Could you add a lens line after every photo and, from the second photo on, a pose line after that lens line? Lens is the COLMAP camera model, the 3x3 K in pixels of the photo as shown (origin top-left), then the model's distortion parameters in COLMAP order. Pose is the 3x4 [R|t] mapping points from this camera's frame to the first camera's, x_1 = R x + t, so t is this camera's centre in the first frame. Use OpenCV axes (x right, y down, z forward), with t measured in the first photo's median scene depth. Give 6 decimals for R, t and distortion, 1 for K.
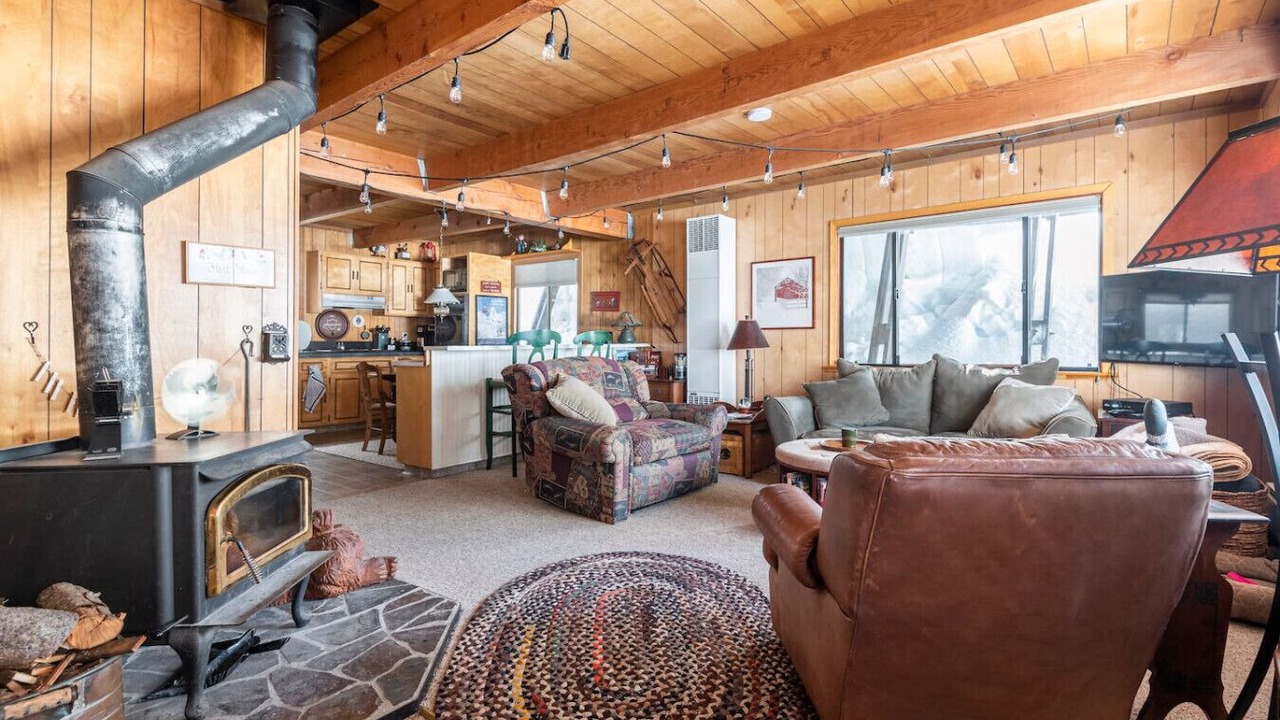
lens RADIAL K [[635.2, 0, 659.6], [0, 635.2, 335.3], [0, 0, 1]] dist [0.001447, -0.008135]
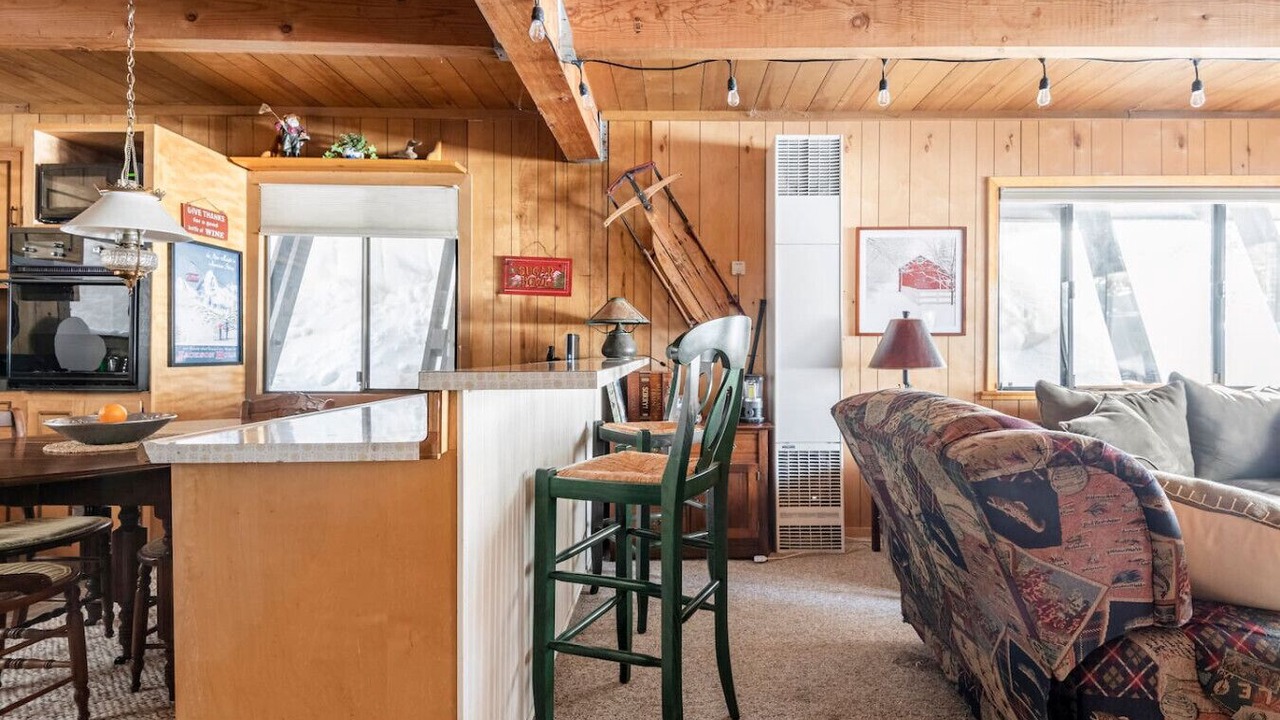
lens RADIAL K [[579.6, 0, 648.9], [0, 579.6, 357.0], [0, 0, 1]] dist [0.001827, -0.003459]
pose [[0.778170, -0.001581, 0.628051, -0.285919], [-0.009850, 0.999843, 0.014721, 0.004476], [-0.627976, -0.017642, 0.778033, 0.529711]]
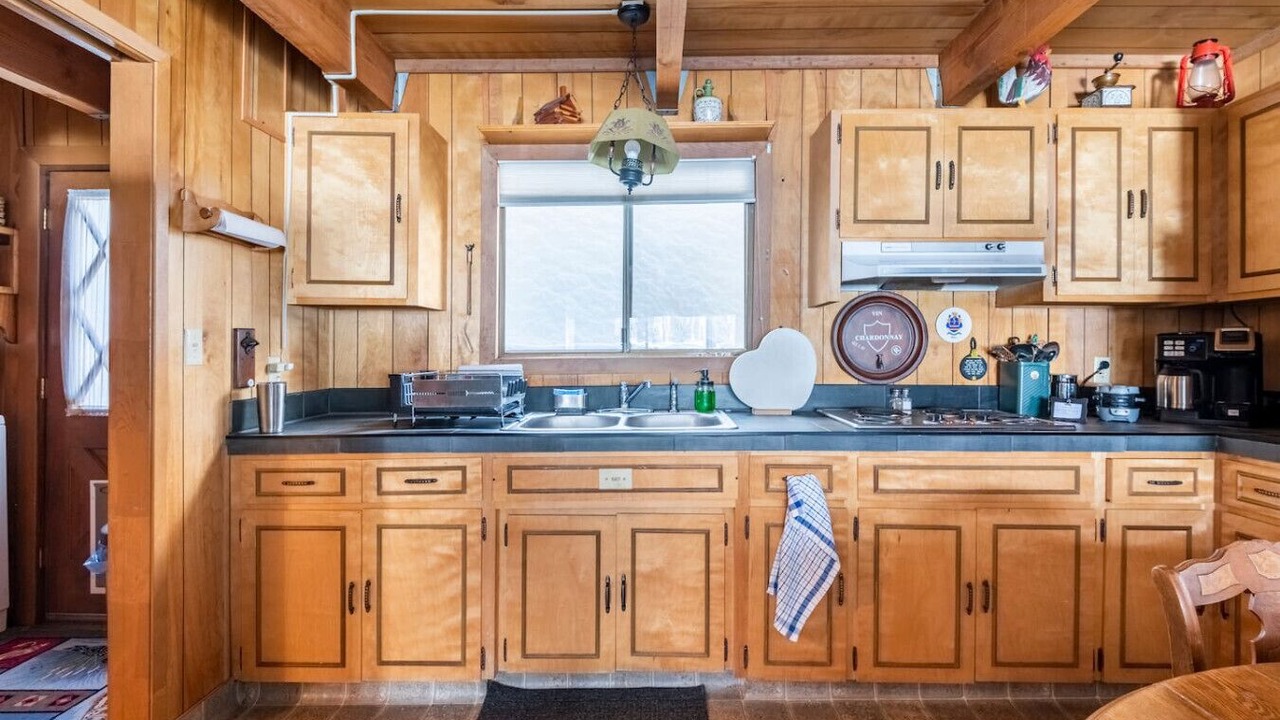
lens RADIAL K [[635.2, 0, 635.0], [0, 635.2, 357.8], [0, 0, 1]] dist [0.001447, -0.008135]
pose [[0.622616, -0.000114, -0.782528, -0.341075], [0.005622, 0.999975, 0.004327, -0.008200], [0.782507, -0.007094, 0.622601, 0.710531]]
